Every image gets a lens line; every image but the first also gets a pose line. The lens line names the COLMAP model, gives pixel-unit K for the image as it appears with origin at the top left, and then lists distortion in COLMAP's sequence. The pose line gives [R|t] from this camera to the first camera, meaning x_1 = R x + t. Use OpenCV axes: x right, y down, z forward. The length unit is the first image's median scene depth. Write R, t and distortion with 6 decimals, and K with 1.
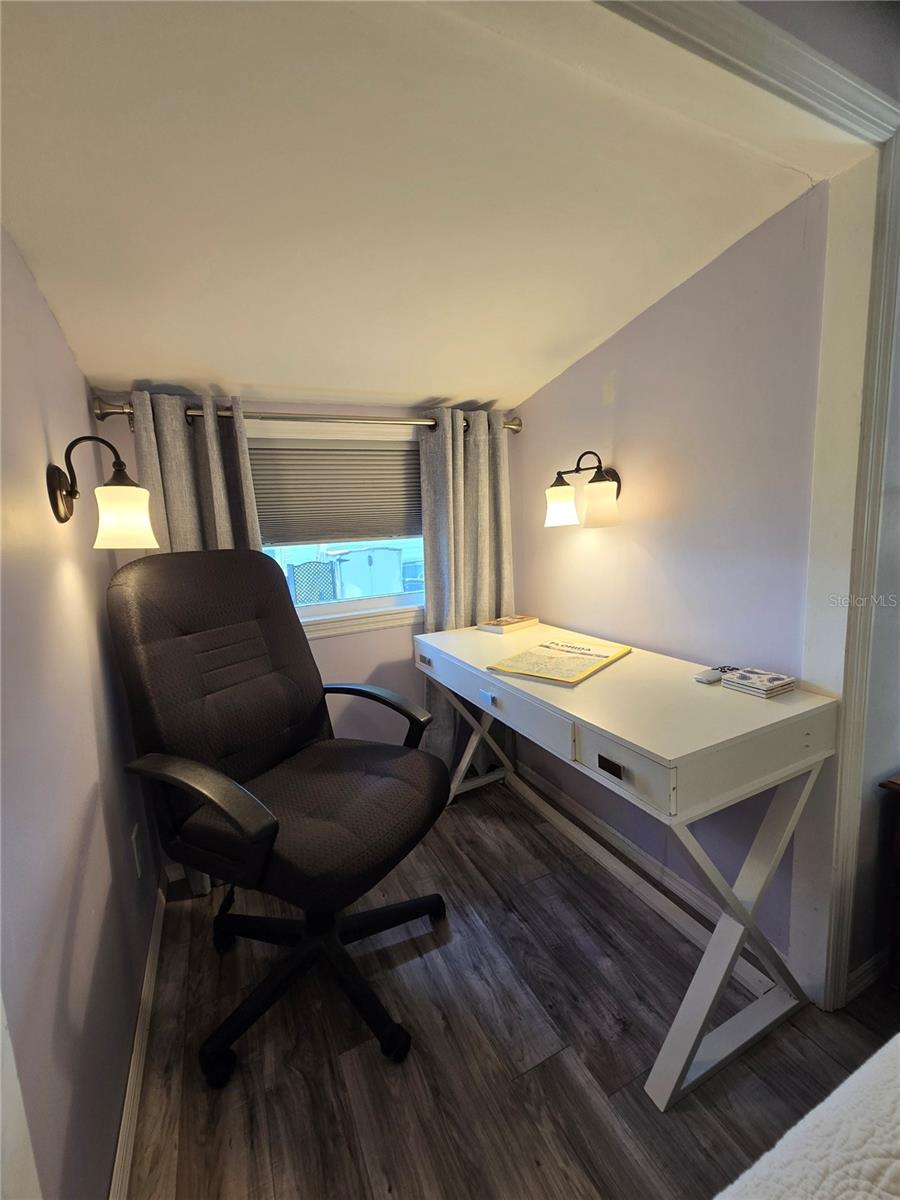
lens RADIAL K [[504.2, 0, 447.4], [0, 504.2, 597.9], [0, 0, 1]] dist [-0.006056, 0.003028]
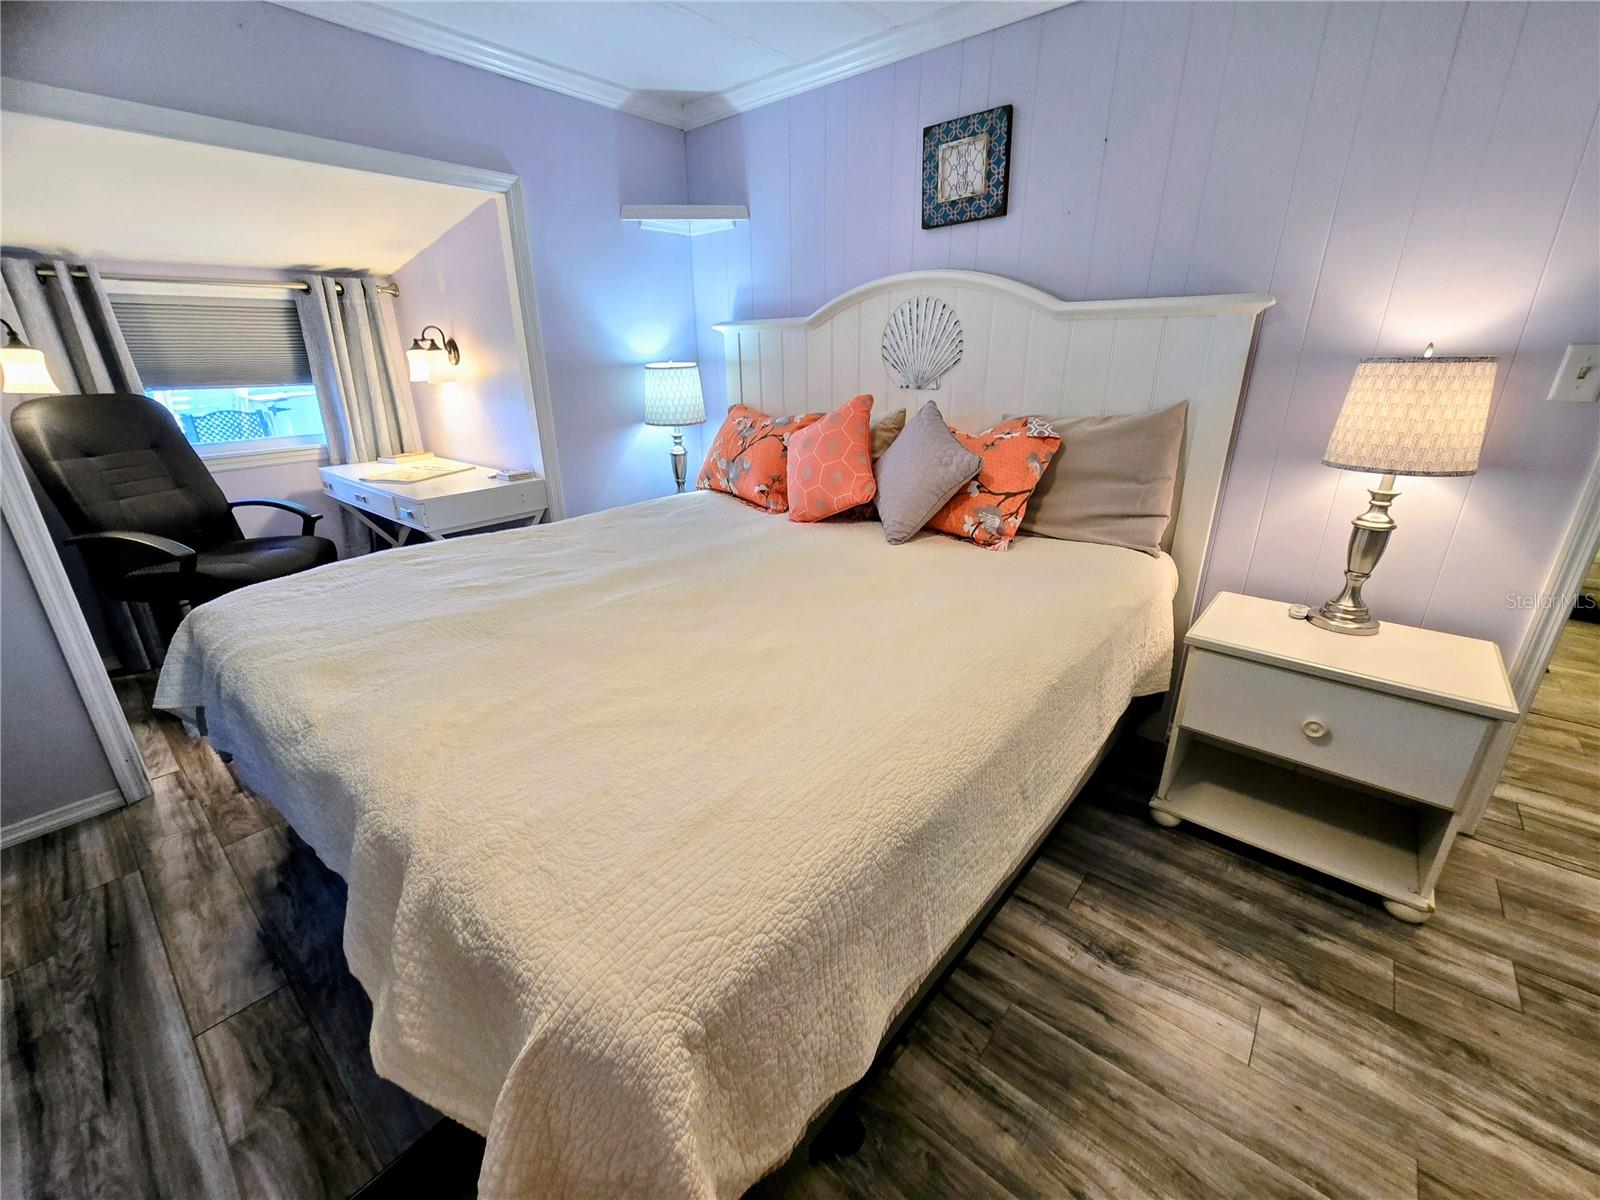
lens RADIAL K [[672.3, 0, 803.8], [0, 672.3, 601.2], [0, 0, 1]] dist [-0.006056, 0.003028]
pose [[0.912769, -0.103564, 0.395130, 0.364759], [0.023957, 0.979233, 0.201315, 0.099219], [-0.407774, -0.174288, 0.896295, -1.102905]]
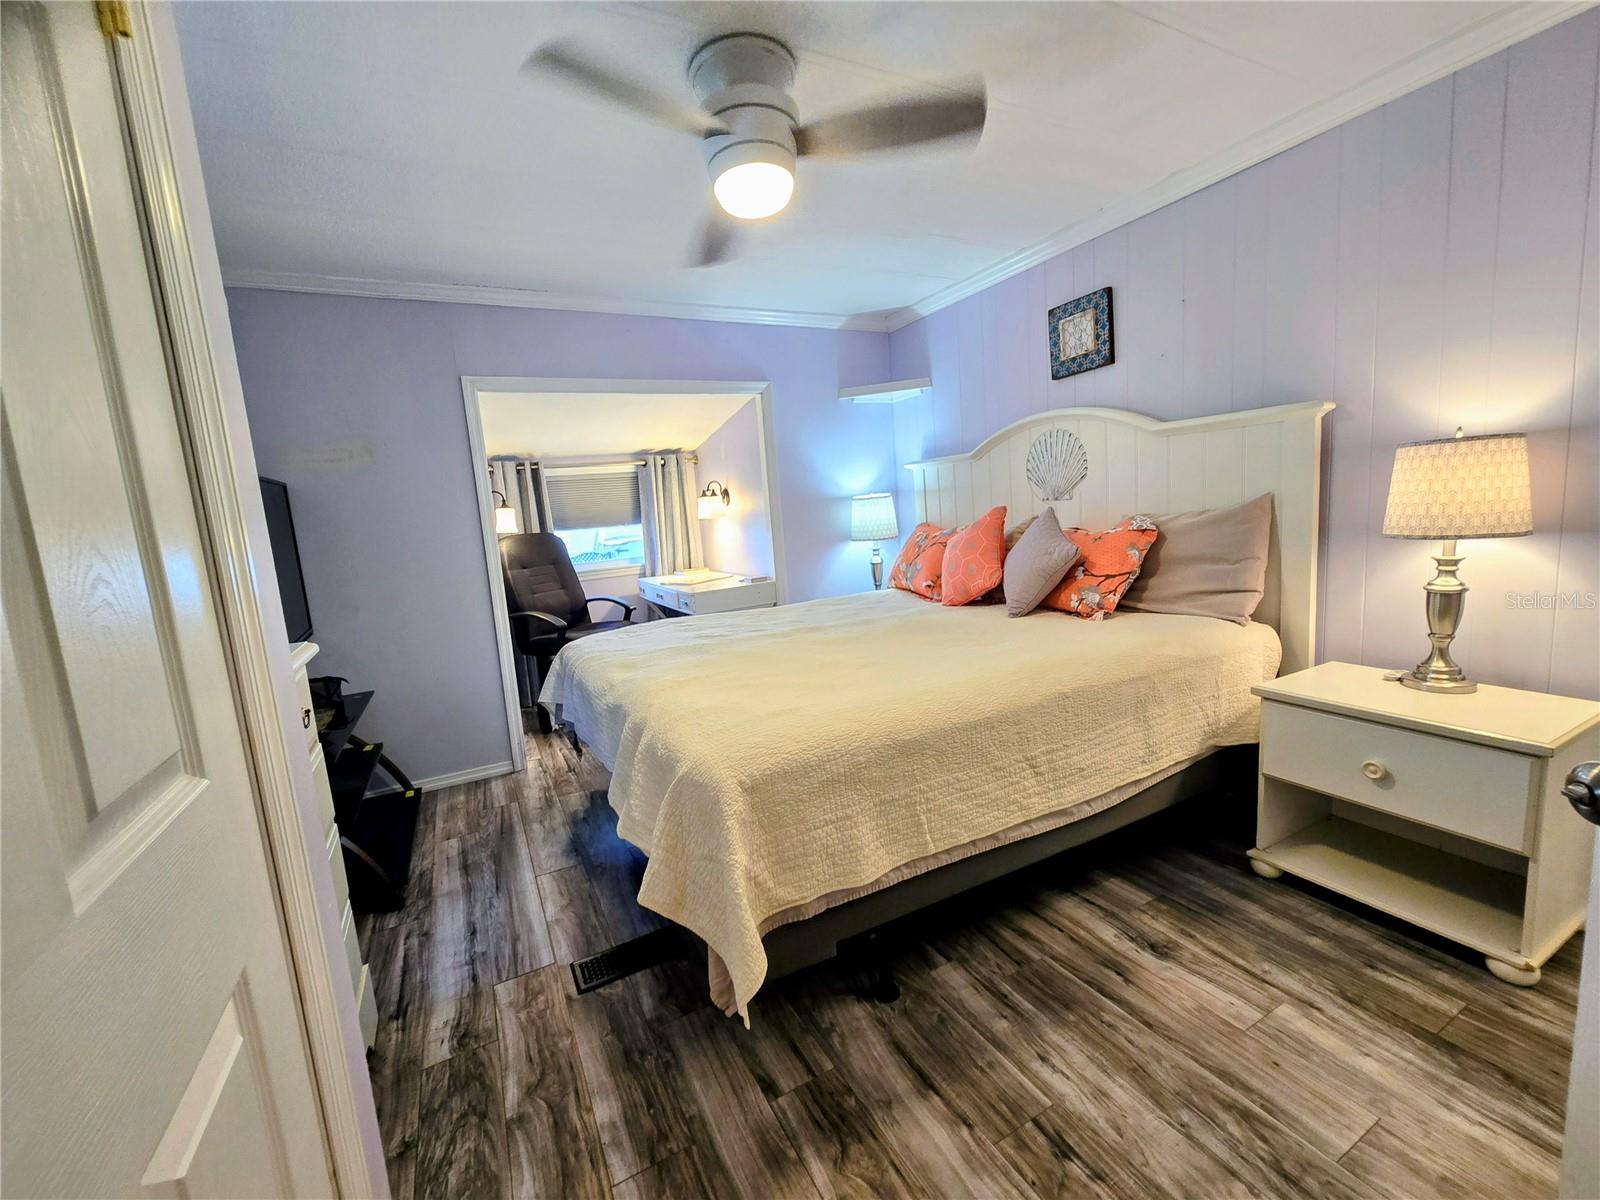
lens RADIAL K [[672.3, 0, 796.8], [0, 672.3, 596.3], [0, 0, 1]] dist [-0.006056, 0.003028]
pose [[0.999188, -0.029519, 0.027411, 0.471576], [0.029834, 0.999493, -0.011159, 0.196416], [-0.027068, 0.011968, 0.999562, -1.550045]]
